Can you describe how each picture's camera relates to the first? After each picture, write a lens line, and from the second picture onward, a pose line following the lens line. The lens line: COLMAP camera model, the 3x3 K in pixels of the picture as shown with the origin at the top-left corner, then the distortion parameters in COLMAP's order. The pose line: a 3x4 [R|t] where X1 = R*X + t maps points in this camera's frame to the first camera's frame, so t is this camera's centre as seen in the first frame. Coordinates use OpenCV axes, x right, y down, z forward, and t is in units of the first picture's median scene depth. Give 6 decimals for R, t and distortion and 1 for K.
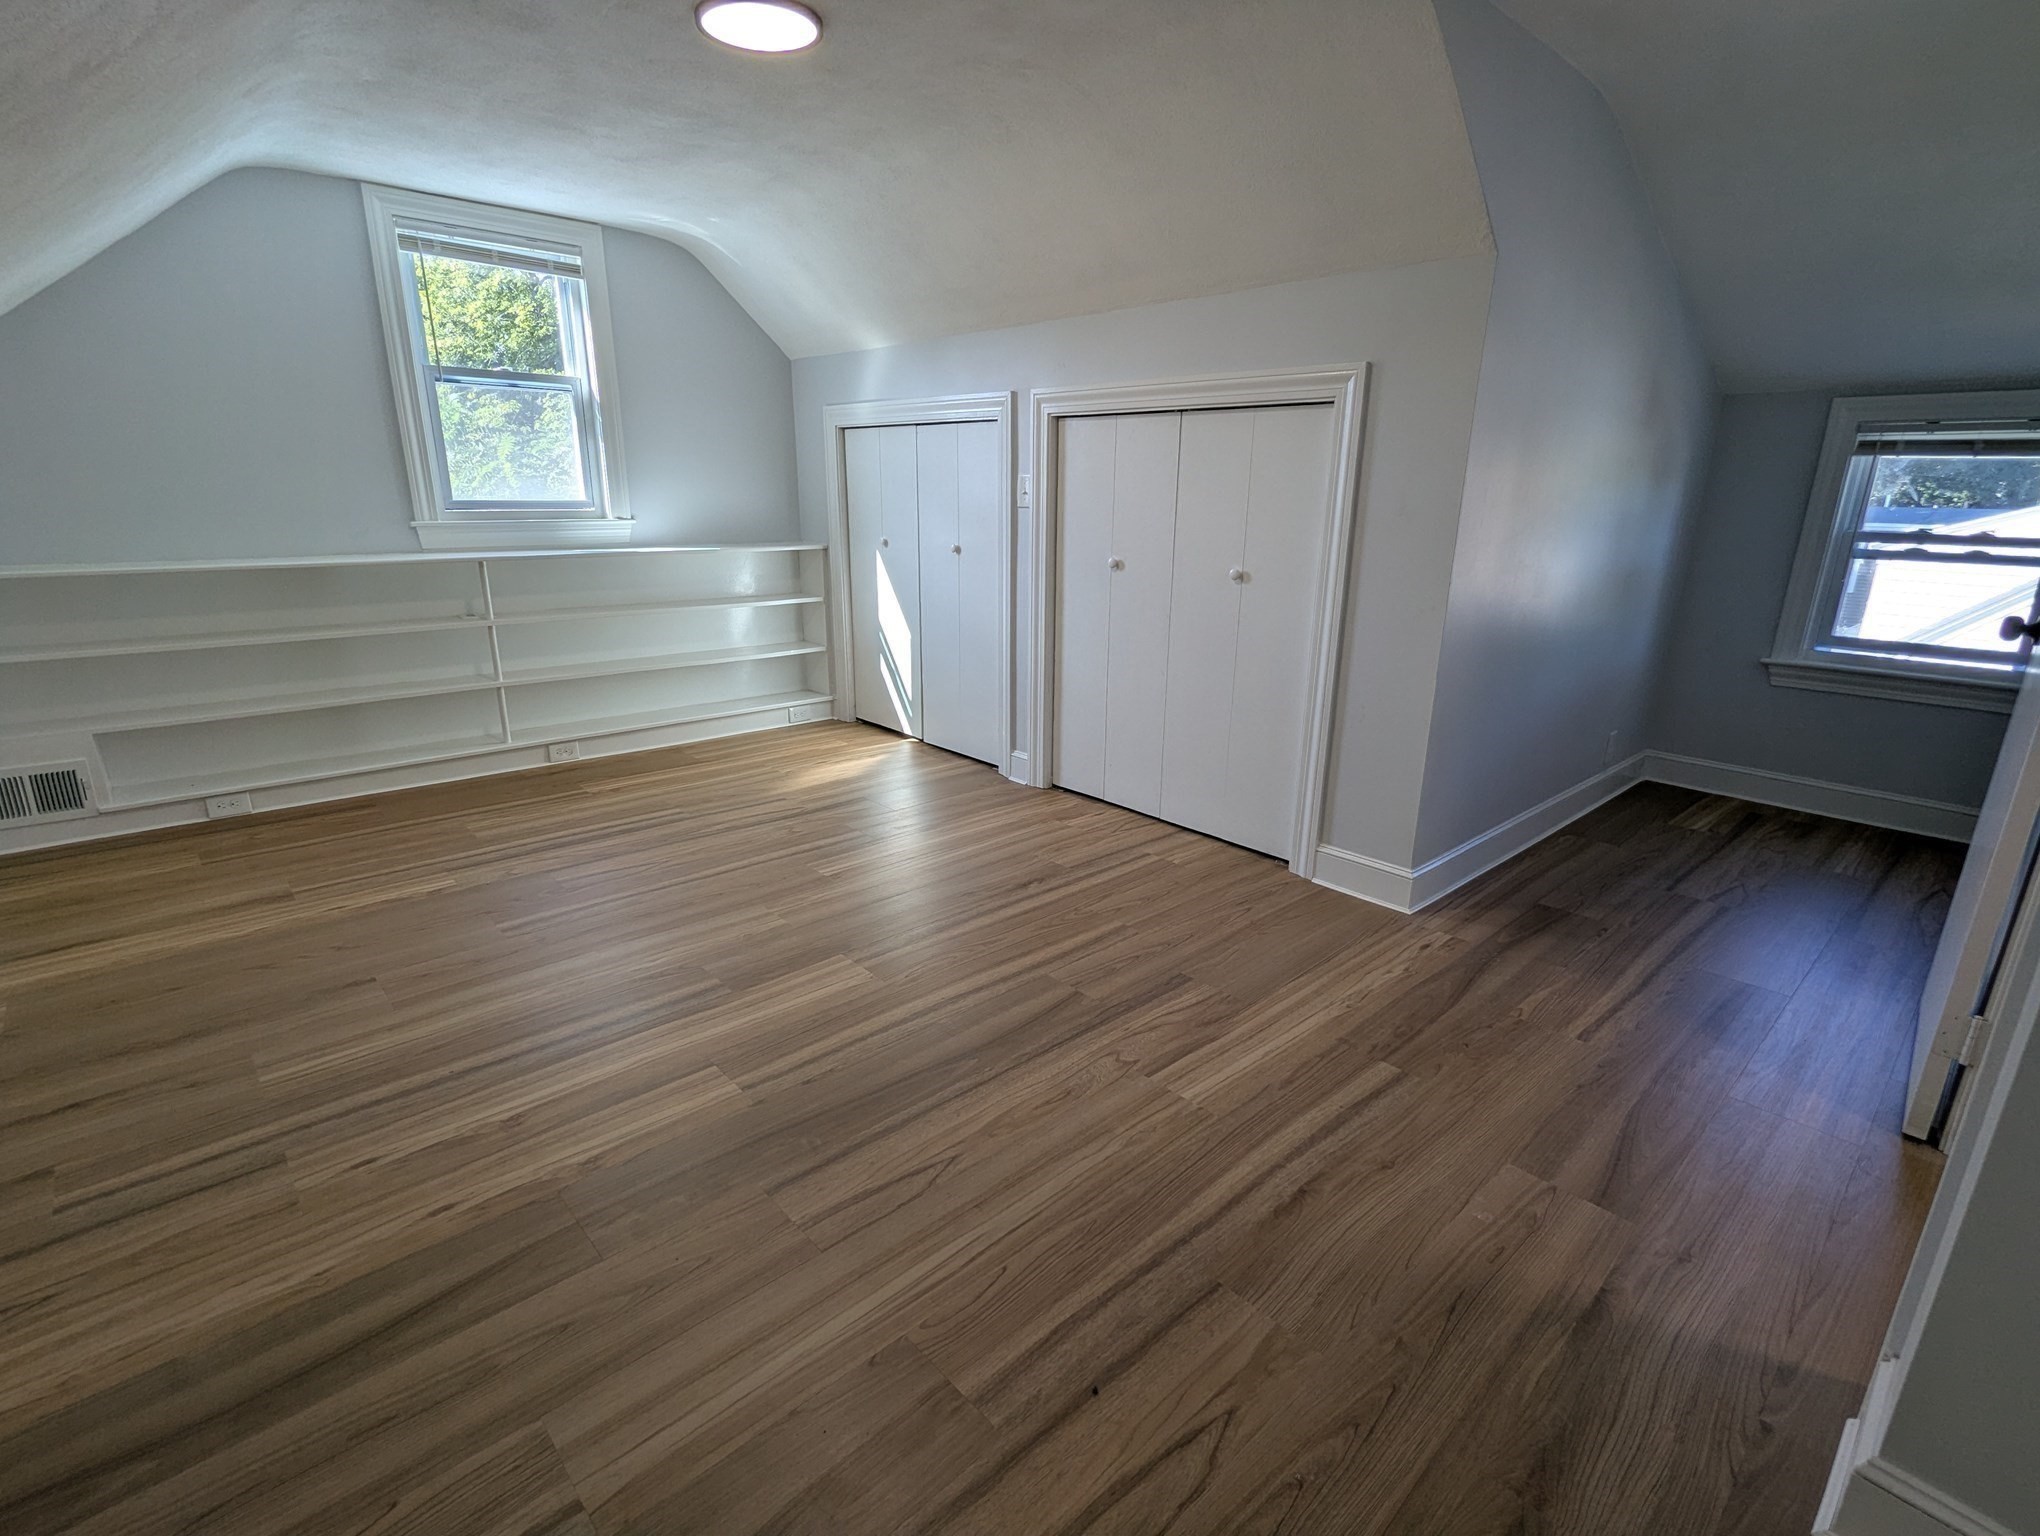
lens RADIAL K [[973.5, 0, 1020.0], [0, 973.5, 768.0], [0, 0, 1]] dist [-0.002780, -0.000433]
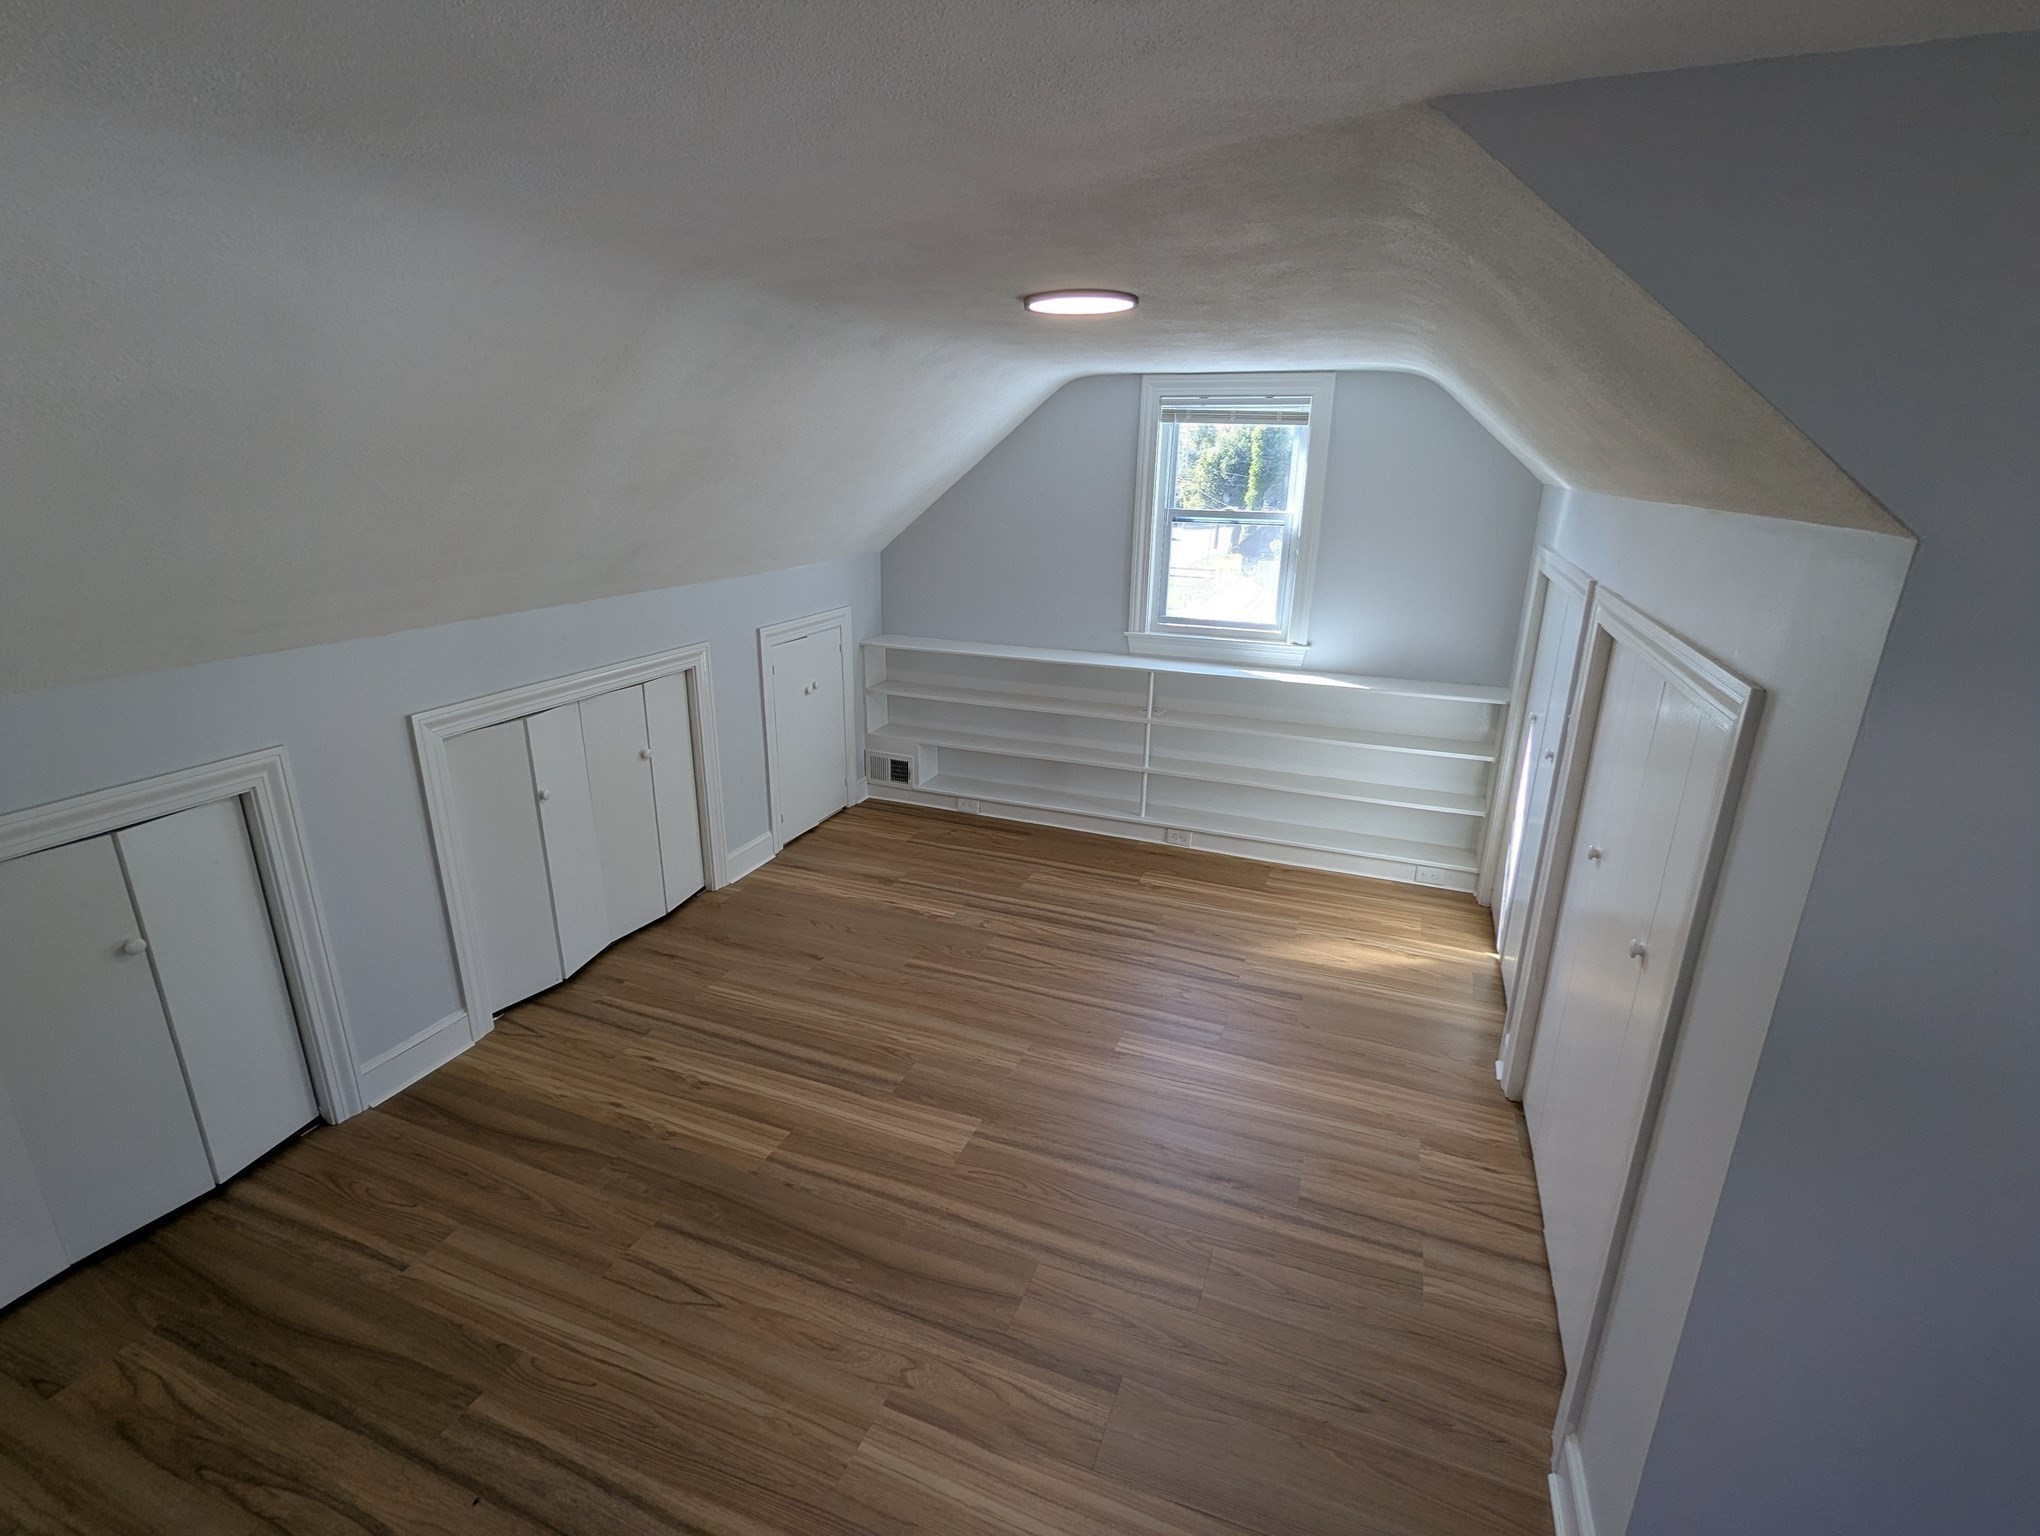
lens RADIAL K [[966.1, 0, 1016.7], [0, 966.1, 776.7], [0, 0, 1]] dist [-0.000514, 0.005539]
pose [[0.437064, 0.274828, -0.856414, 0.497212], [-0.261150, 0.949930, 0.171562, -0.281803], [0.860683, 0.148669, 0.486952, 0.323843]]
